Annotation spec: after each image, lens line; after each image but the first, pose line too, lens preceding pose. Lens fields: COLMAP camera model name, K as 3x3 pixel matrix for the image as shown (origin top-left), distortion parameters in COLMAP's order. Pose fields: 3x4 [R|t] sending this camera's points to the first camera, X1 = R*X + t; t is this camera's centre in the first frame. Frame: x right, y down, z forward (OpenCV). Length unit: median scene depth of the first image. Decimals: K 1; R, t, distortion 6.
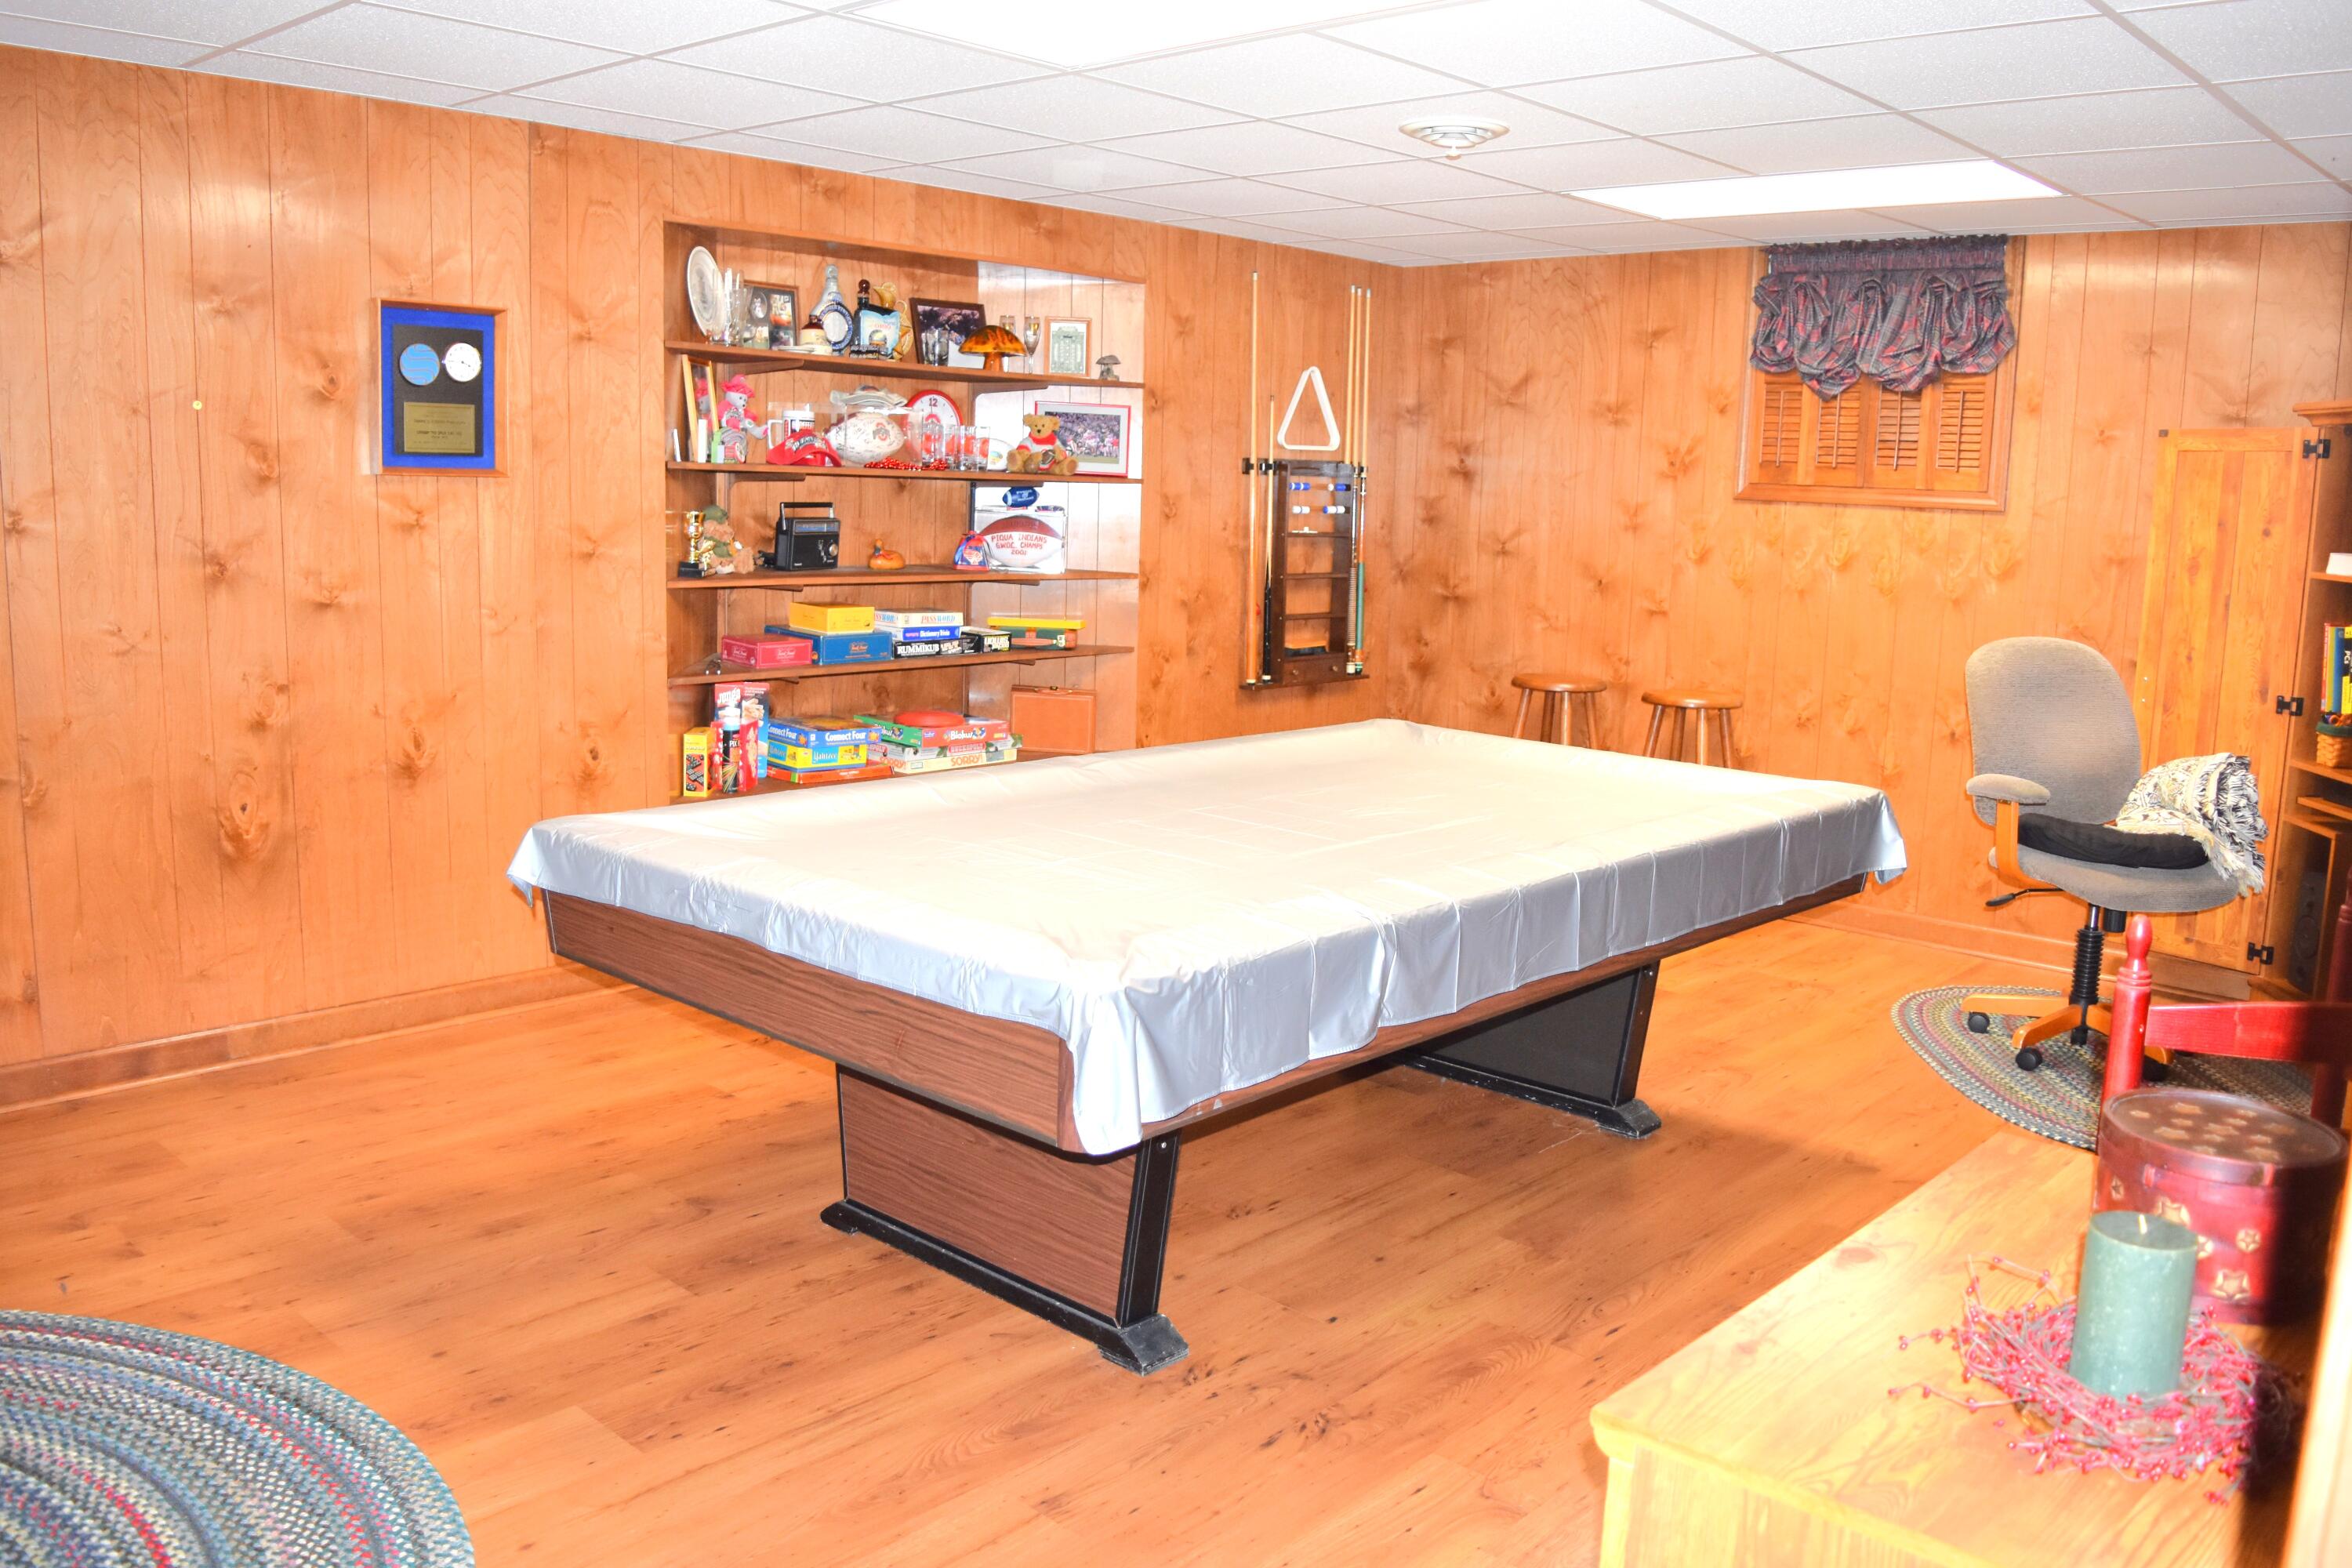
lens RADIAL K [[1857.2, 0, 1183.6], [0, 1857.2, 769.4], [0, 0, 1]] dist [-0.084356, 0.007320]
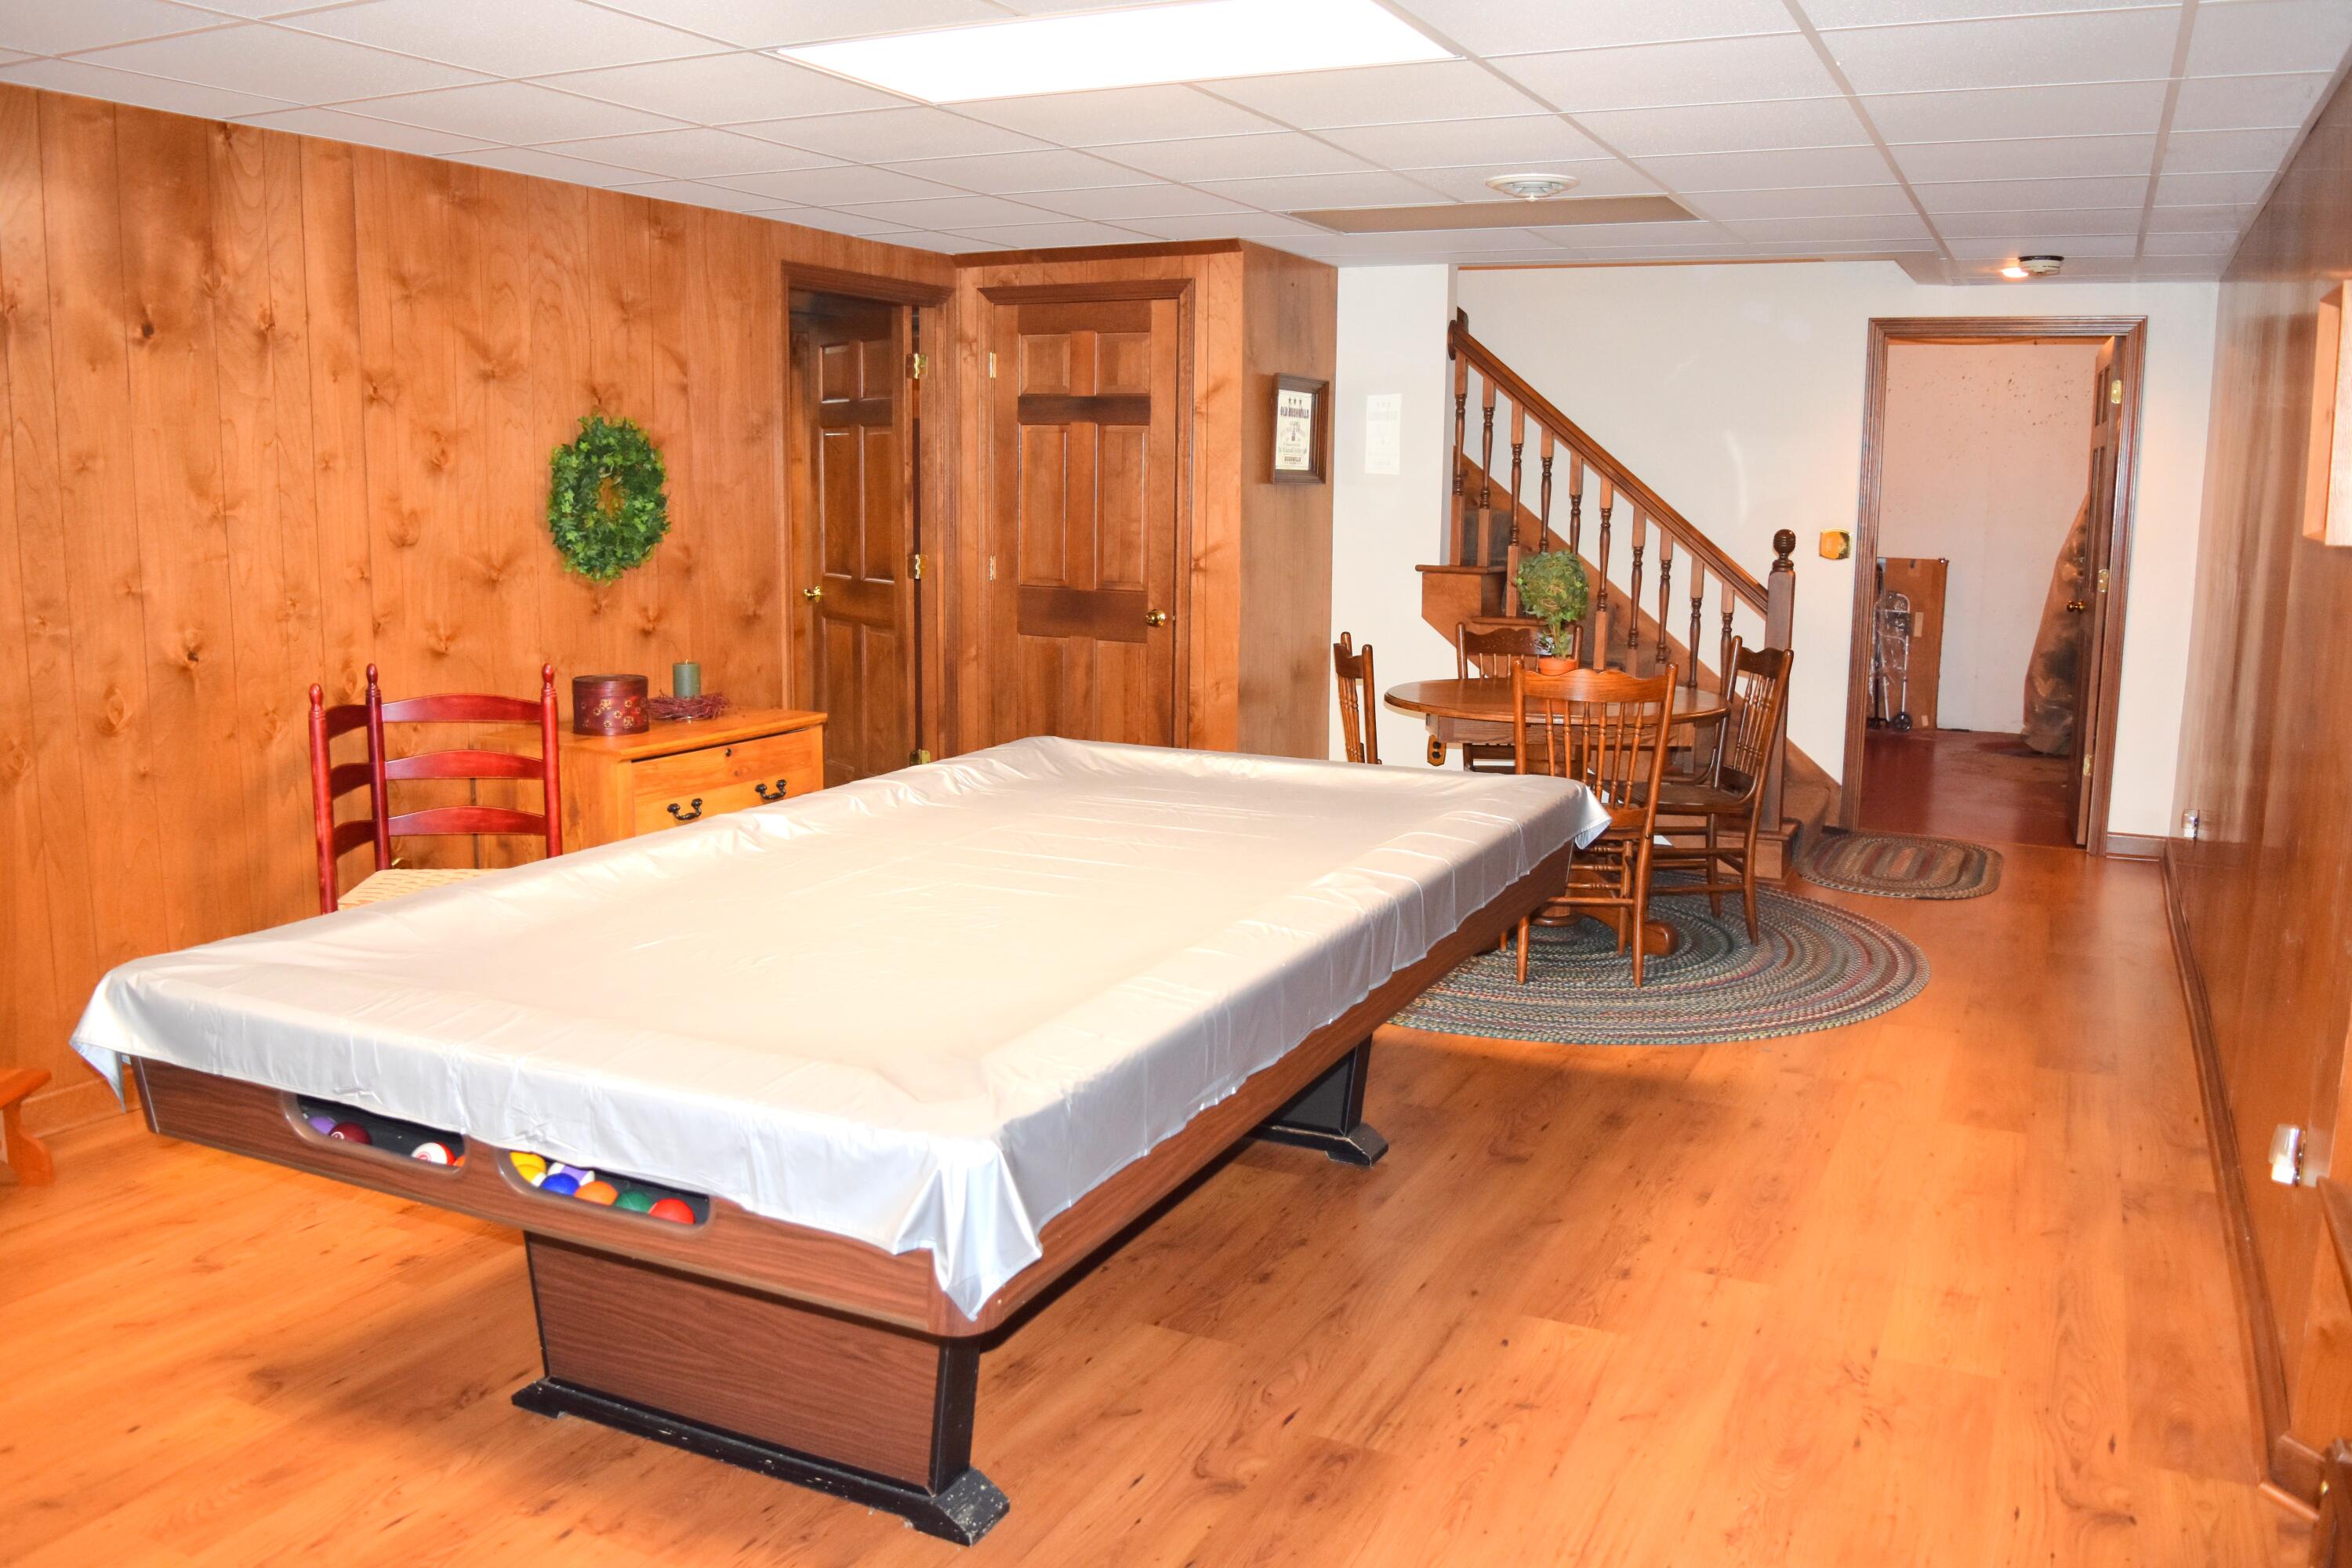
lens RADIAL K [[1871.4, 0, 1167.0], [0, 1871.4, 759.9], [0, 0, 1]] dist [-0.085863, 0.008162]
pose [[-0.957839, 0.003465, -0.287283, 0.188569], [-0.084840, 0.951925, 0.294349, -0.224673], [0.274492, 0.306312, -0.911497, 1.392666]]
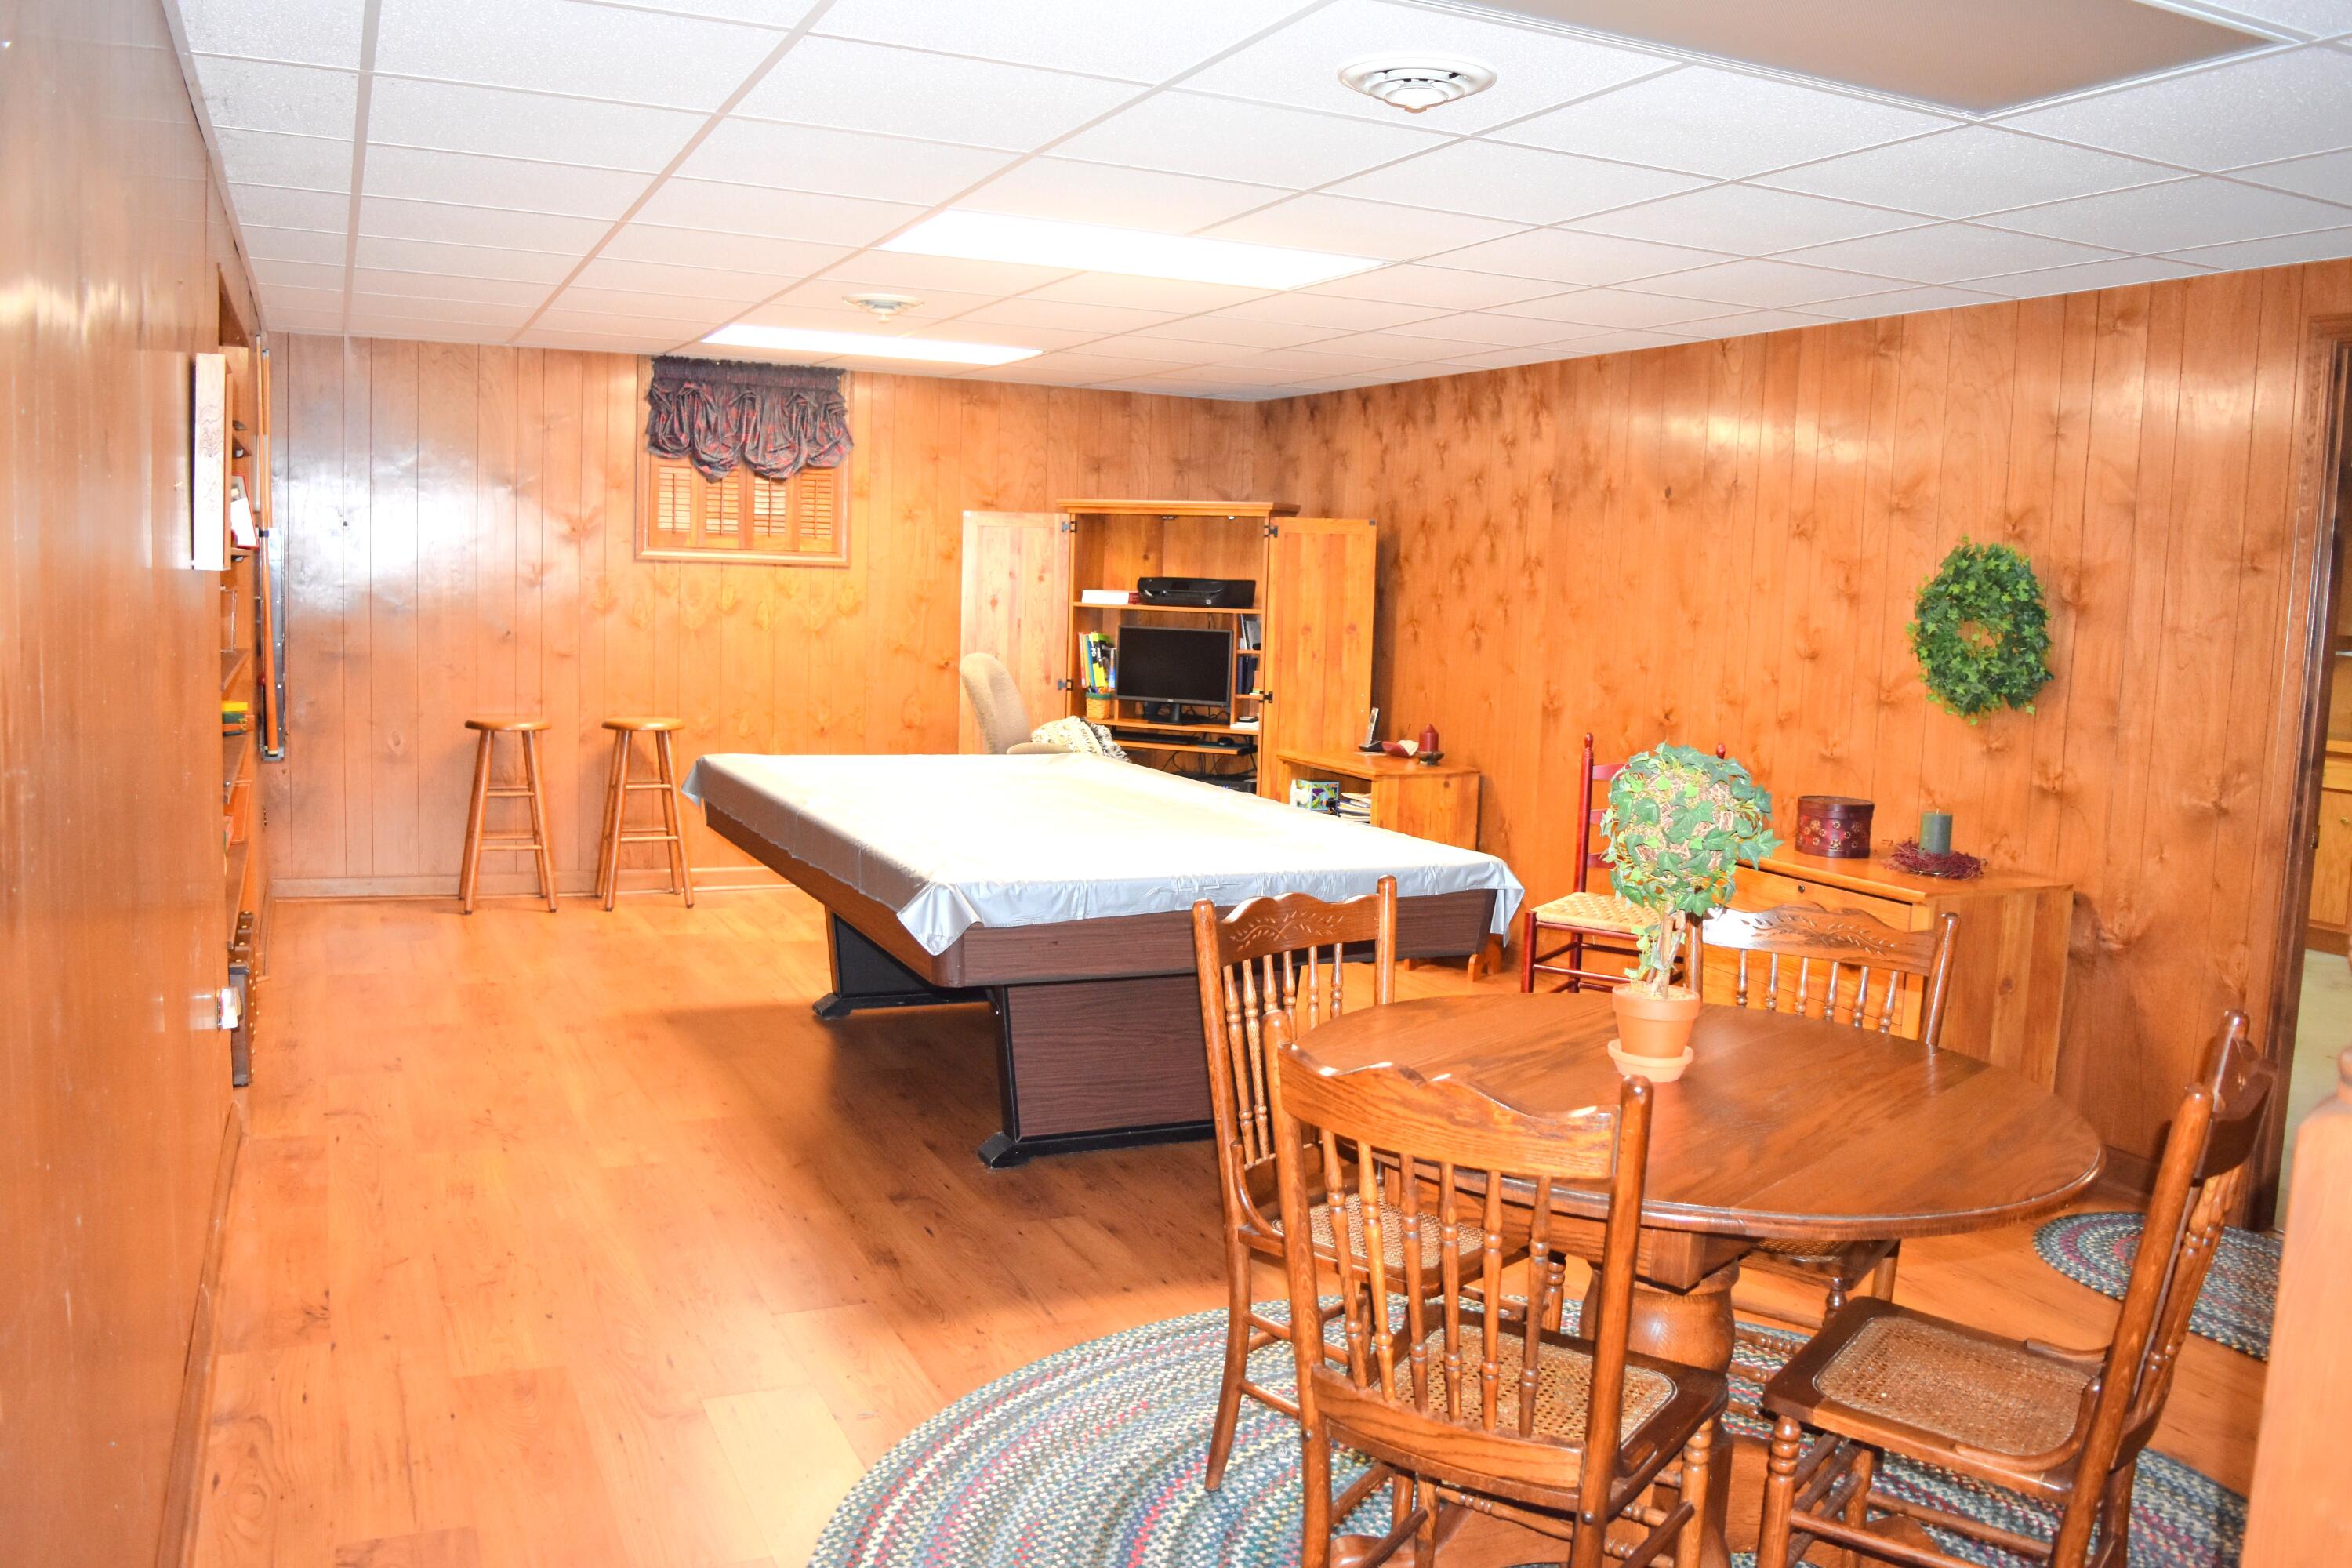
lens RADIAL K [[1871.4, 0, 1167.0], [0, 1871.4, 759.9], [0, 0, 1]] dist [-0.085863, 0.008162]
pose [[0.383065, -0.107840, 0.917405, -0.919153], [0.119807, 0.990573, 0.066415, -0.070850], [-0.915919, 0.084470, 0.392374, 0.268293]]
